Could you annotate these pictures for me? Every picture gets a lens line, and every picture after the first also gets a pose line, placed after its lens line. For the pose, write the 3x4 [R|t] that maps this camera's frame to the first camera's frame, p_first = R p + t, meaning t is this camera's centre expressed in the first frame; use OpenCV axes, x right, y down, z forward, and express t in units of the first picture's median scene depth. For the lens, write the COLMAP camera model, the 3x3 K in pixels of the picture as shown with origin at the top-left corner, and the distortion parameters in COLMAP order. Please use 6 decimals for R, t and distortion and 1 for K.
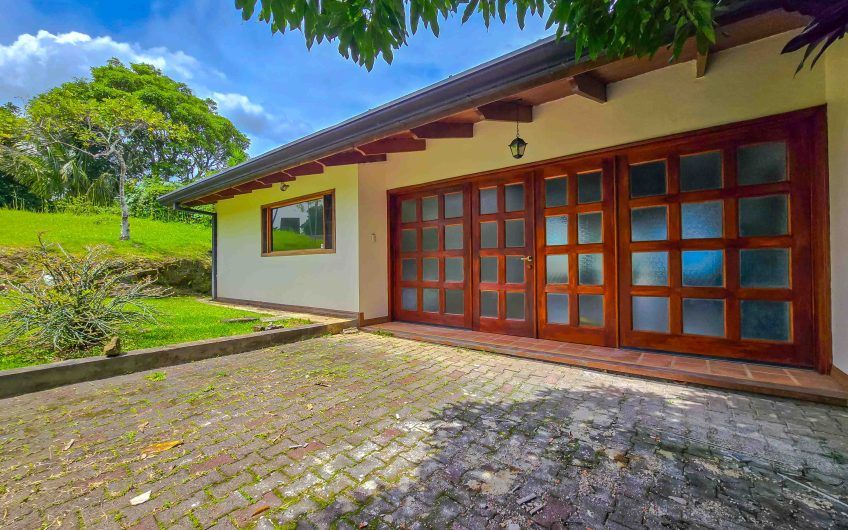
lens RADIAL K [[346.9, 0, 425.5], [0, 346.9, 265.1], [0, 0, 1]] dist [0.001280, 0.000336]
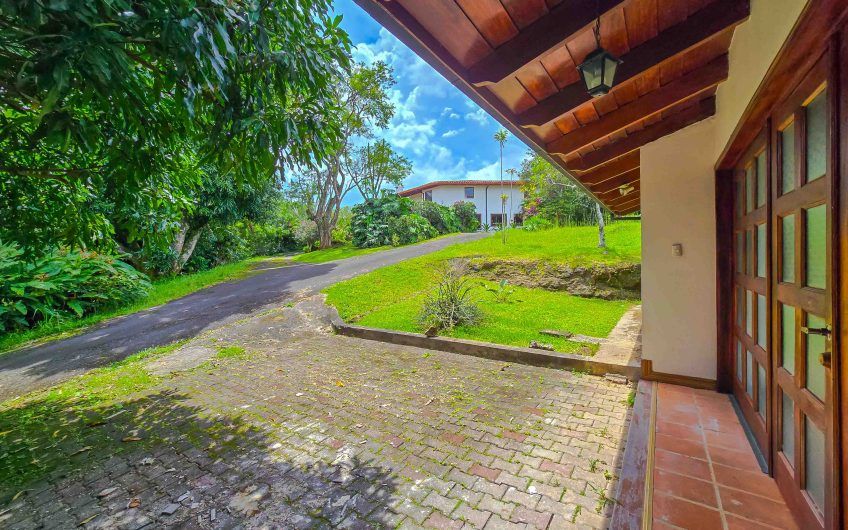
lens RADIAL K [[346.9, 0, 426.4], [0, 346.9, 264.0], [0, 0, 1]] dist [0.001280, 0.000336]
pose [[0.053928, 0.012907, -0.998461, 0.794684], [0.022112, 0.999656, 0.014117, -0.121811], [0.998300, -0.022840, 0.053624, 0.865635]]
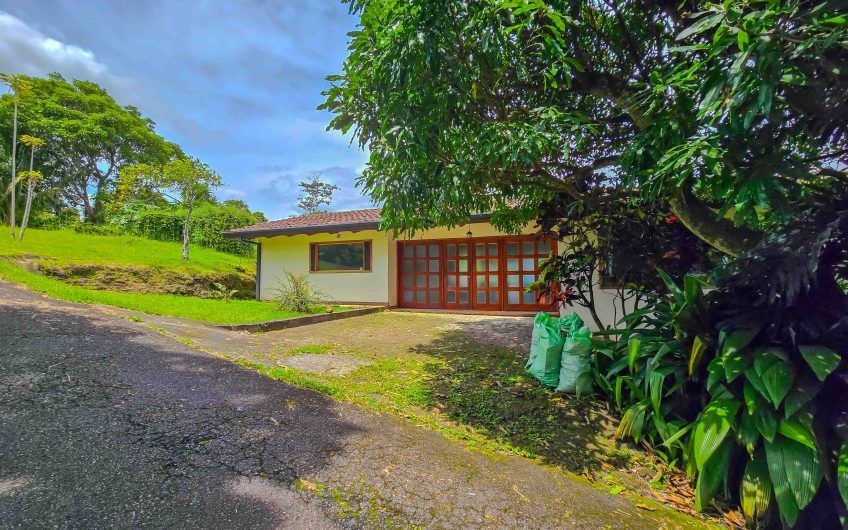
lens RADIAL K [[346.9, 0, 421.7], [0, 346.9, 268.6], [0, 0, 1]] dist [0.001280, 0.000336]
pose [[0.960417, 0.017977, 0.277986, -0.943432], [-0.007956, 0.999279, -0.037136, 0.023510], [-0.278454, 0.033455, 0.959867, -1.661415]]
